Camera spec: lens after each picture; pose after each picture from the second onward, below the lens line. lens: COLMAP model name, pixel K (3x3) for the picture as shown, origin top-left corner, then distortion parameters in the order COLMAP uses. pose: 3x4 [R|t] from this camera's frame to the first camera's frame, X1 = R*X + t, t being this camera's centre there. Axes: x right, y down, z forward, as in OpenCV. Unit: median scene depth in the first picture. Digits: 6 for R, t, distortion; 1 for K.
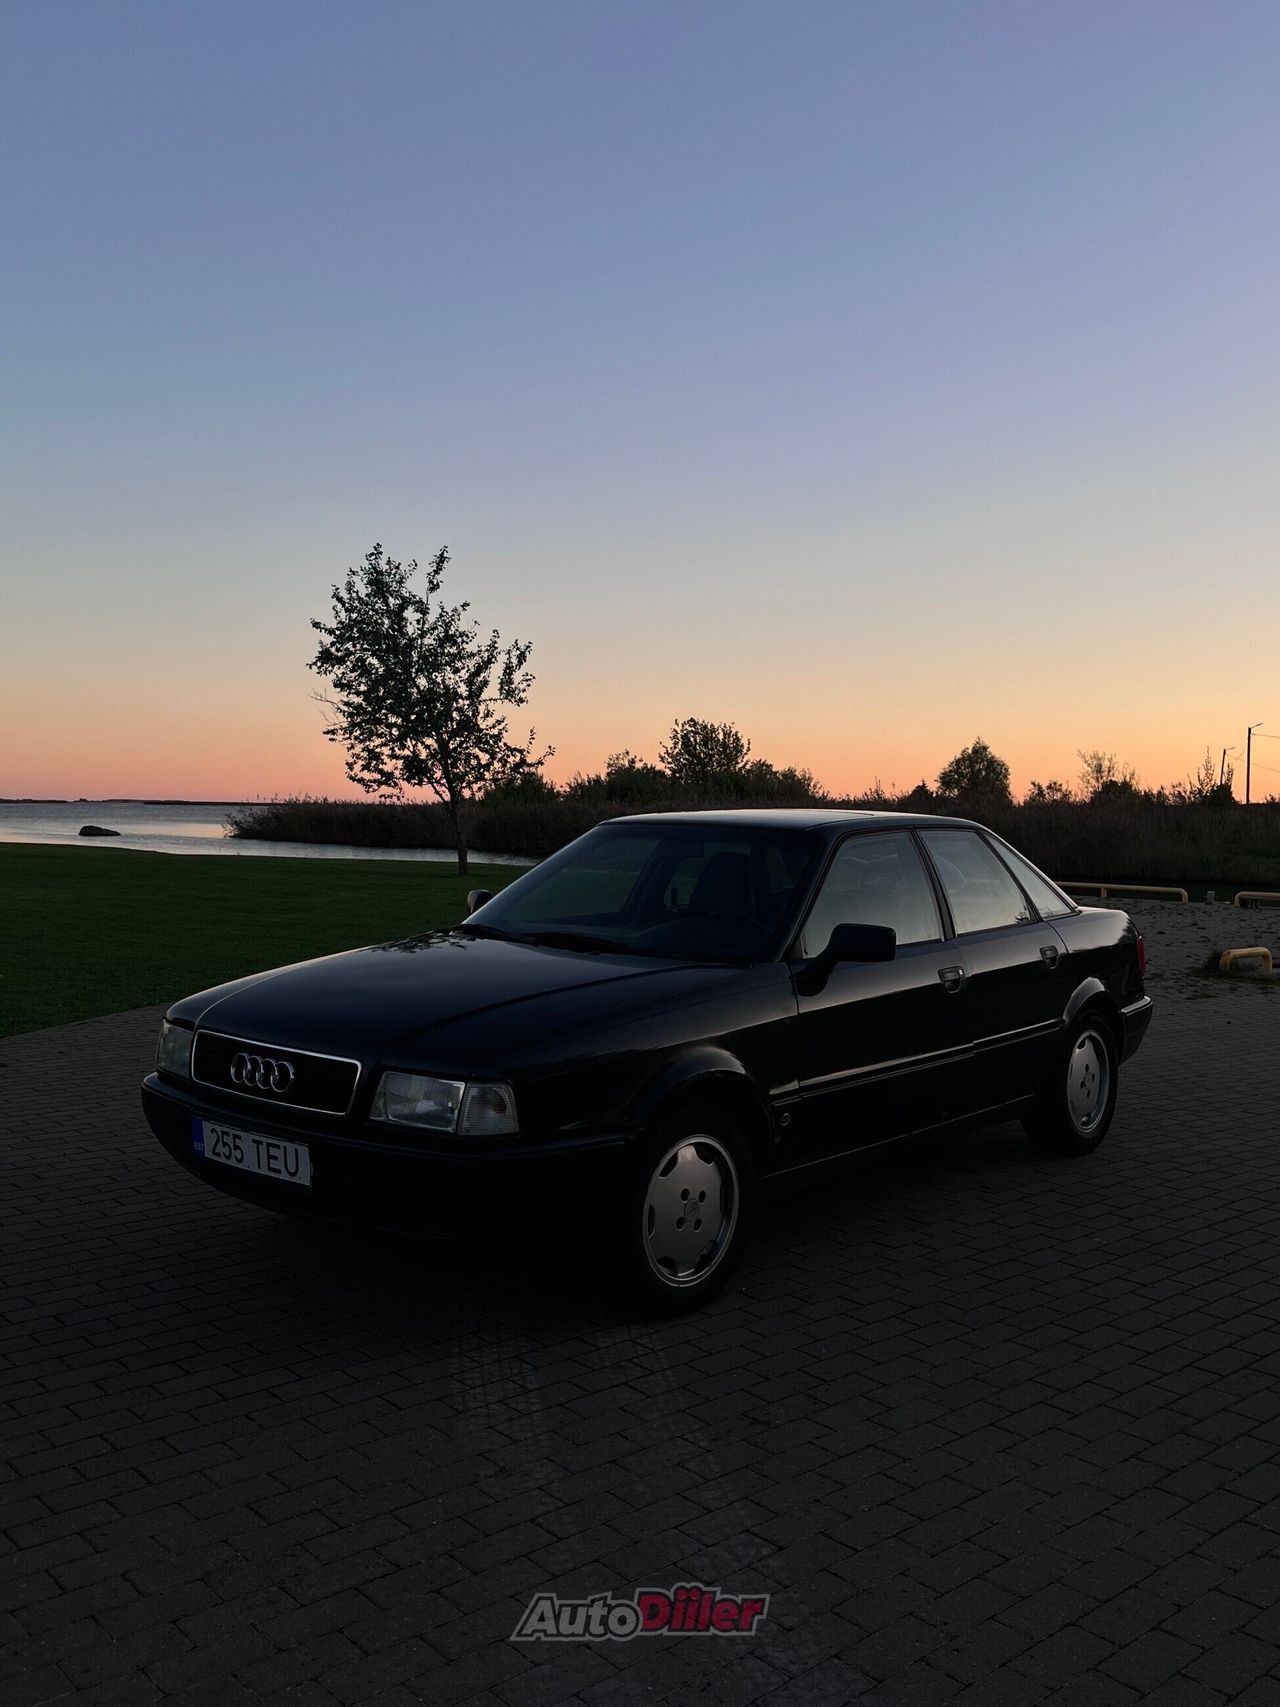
lens RADIAL K [[1508.6, 0, 616.5], [0, 1508.6, 849.3], [0, 0, 1]] dist [-0.000550, -0.002273]
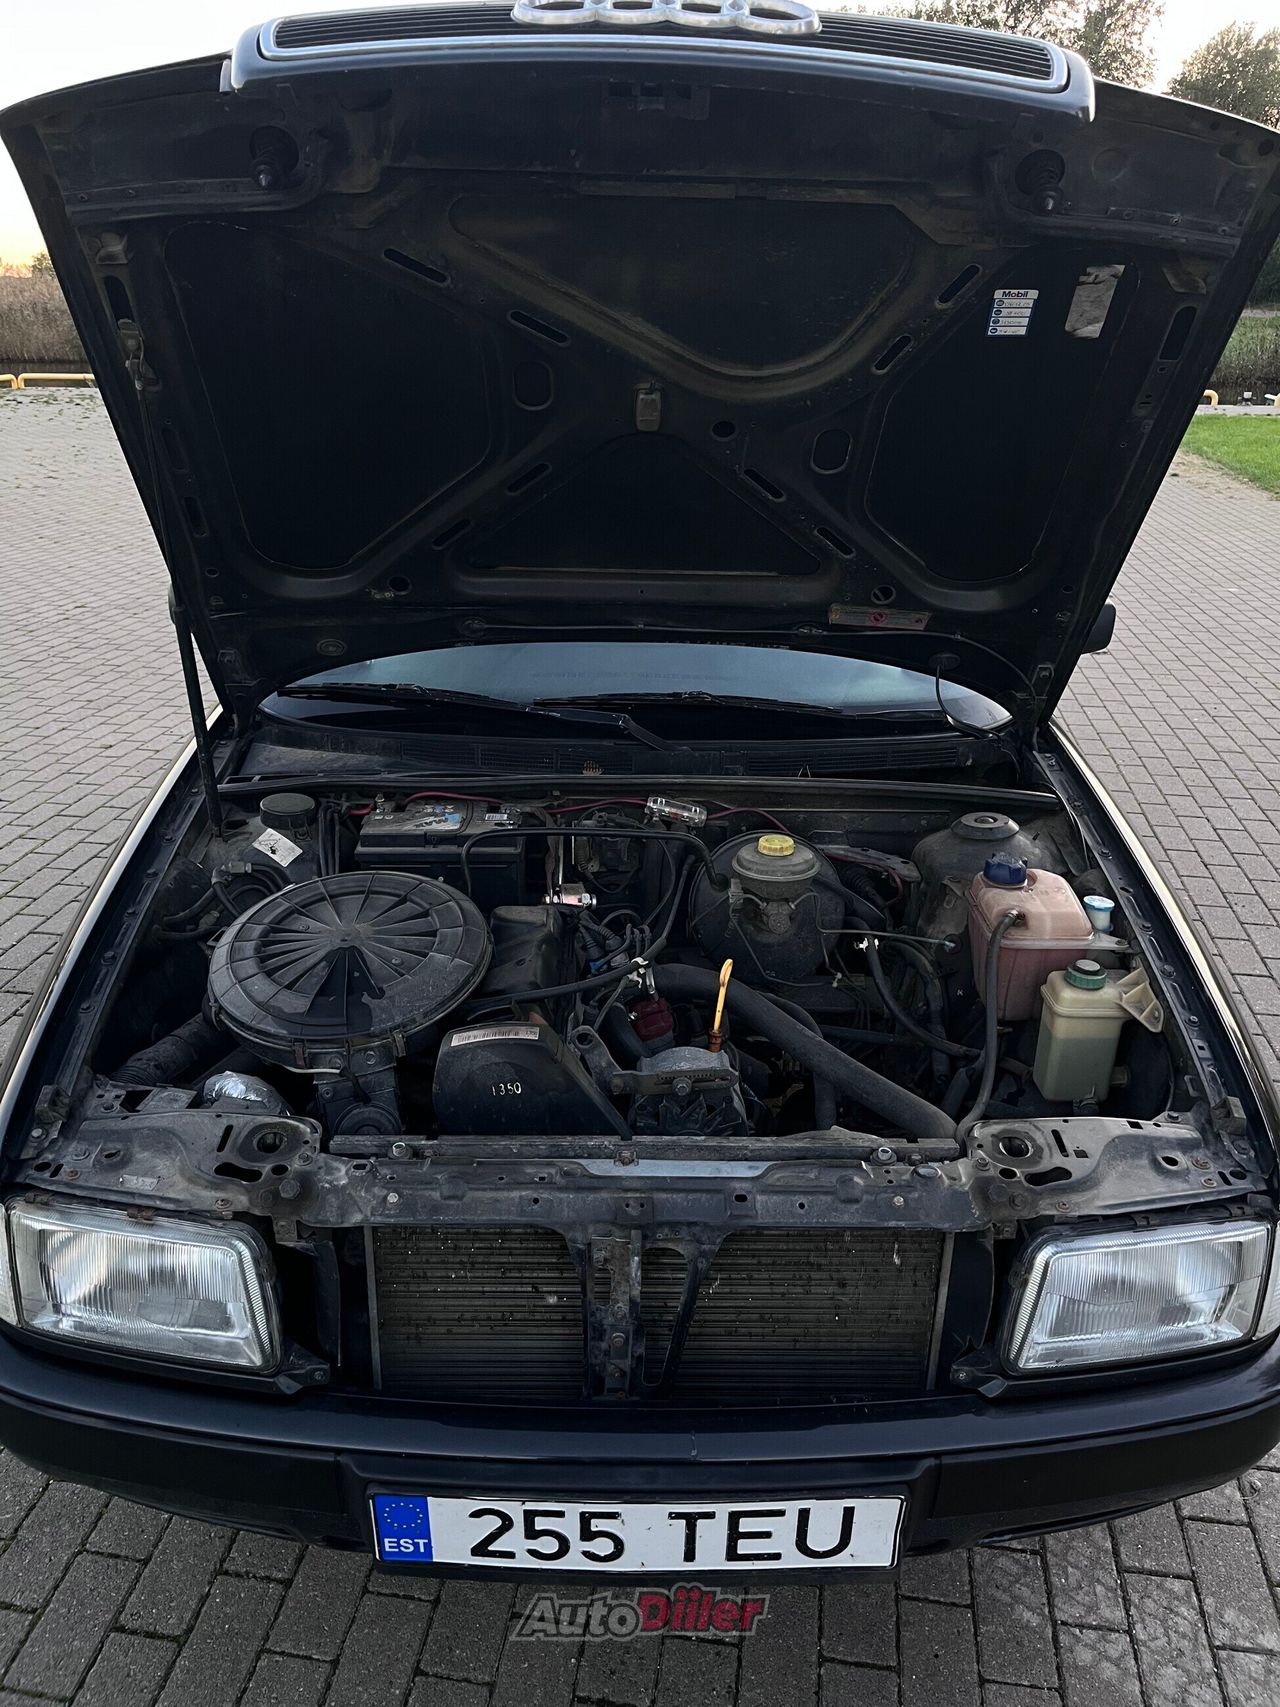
lens RADIAL K [[1318.5, 0, 640.0], [0, 1318.5, 853.5], [0, 0, 1]] dist [0.001832, -0.044021]
pose [[0.760670, -0.259745, 0.594907, -0.392159], [0.016610, 0.923943, 0.382170, -0.078523], [-0.648927, -0.280824, 0.707130, 0.815438]]
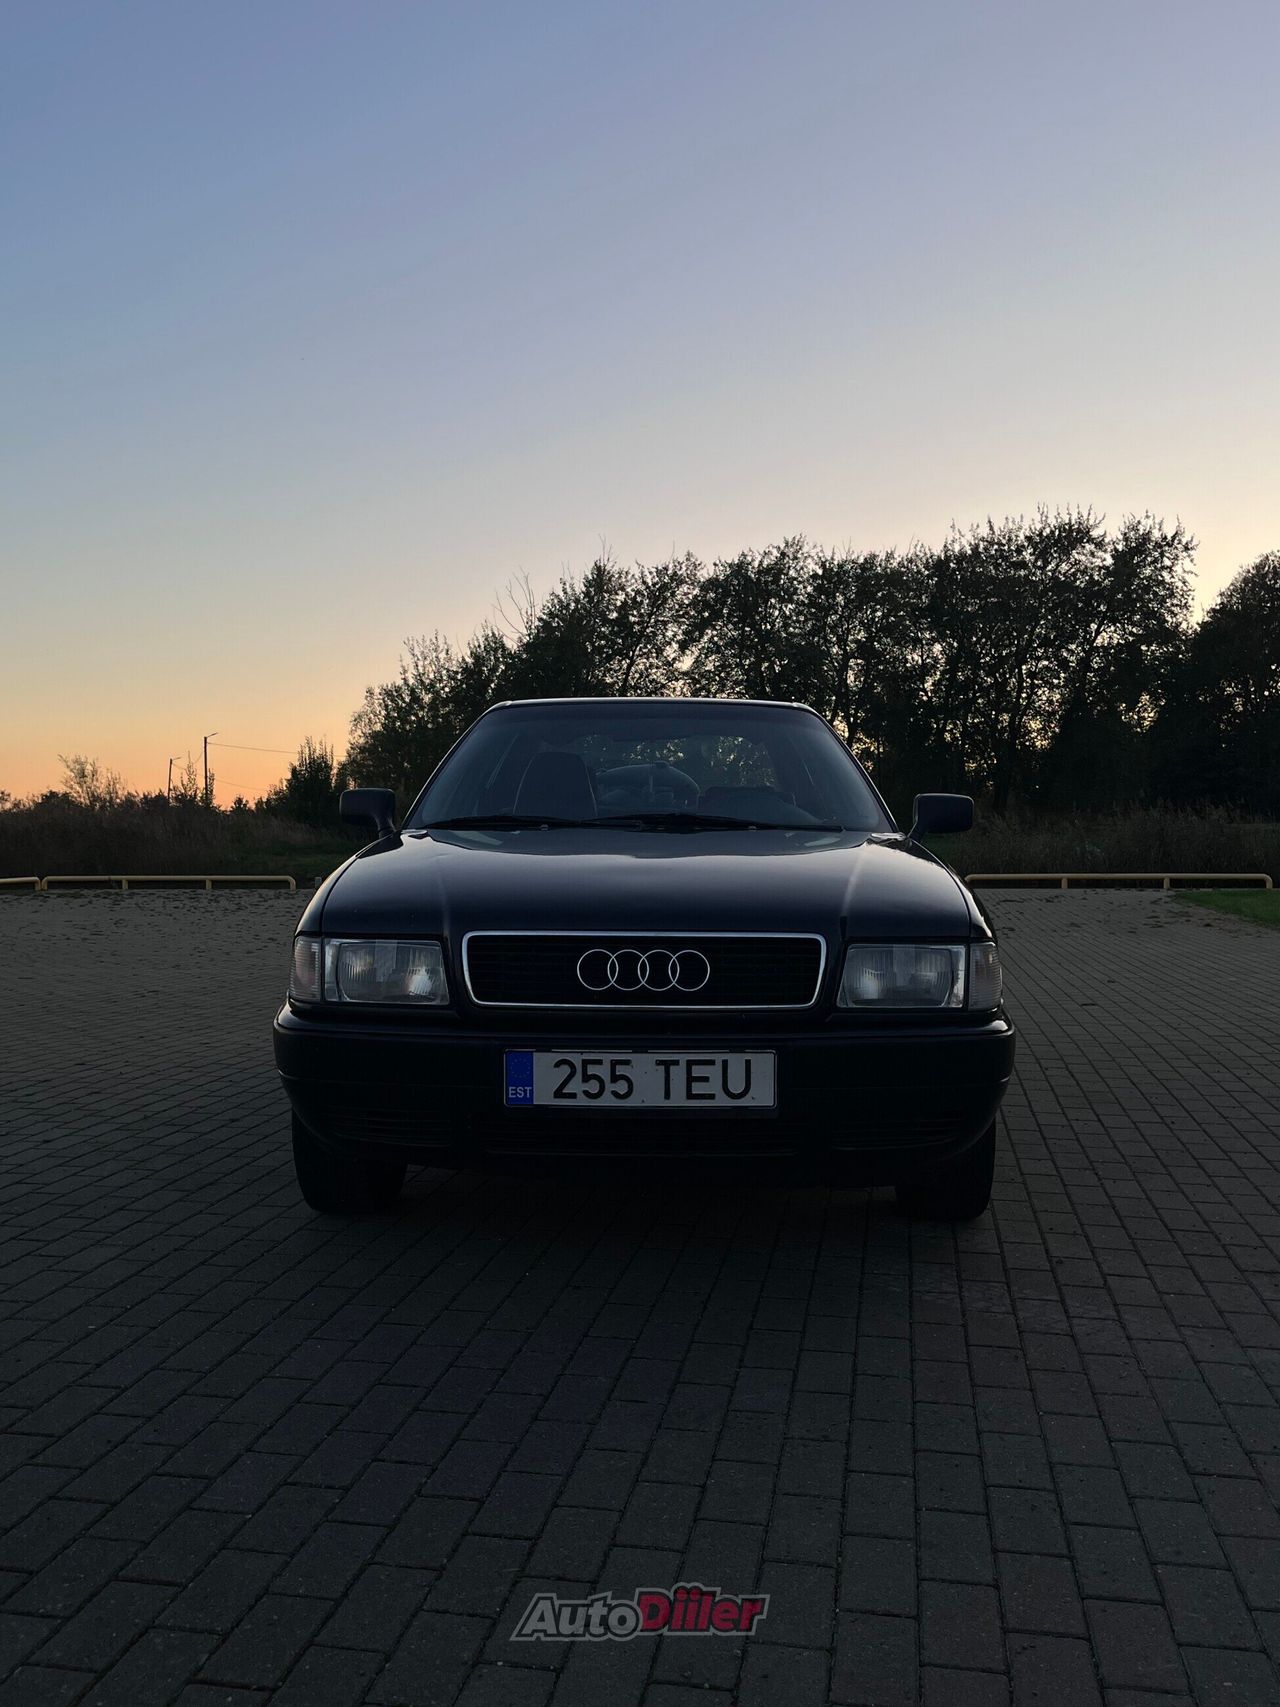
lens RADIAL K [[1516.1, 0, 639.4], [0, 1516.1, 814.8], [0, 0, 1]] dist [0.019914, 0.008611]
pose [[0.777470, -0.012283, 0.628800, -0.696805], [0.030618, 0.999363, -0.018336, 0.086616], [-0.628175, 0.033508, 0.777351, 0.431743]]
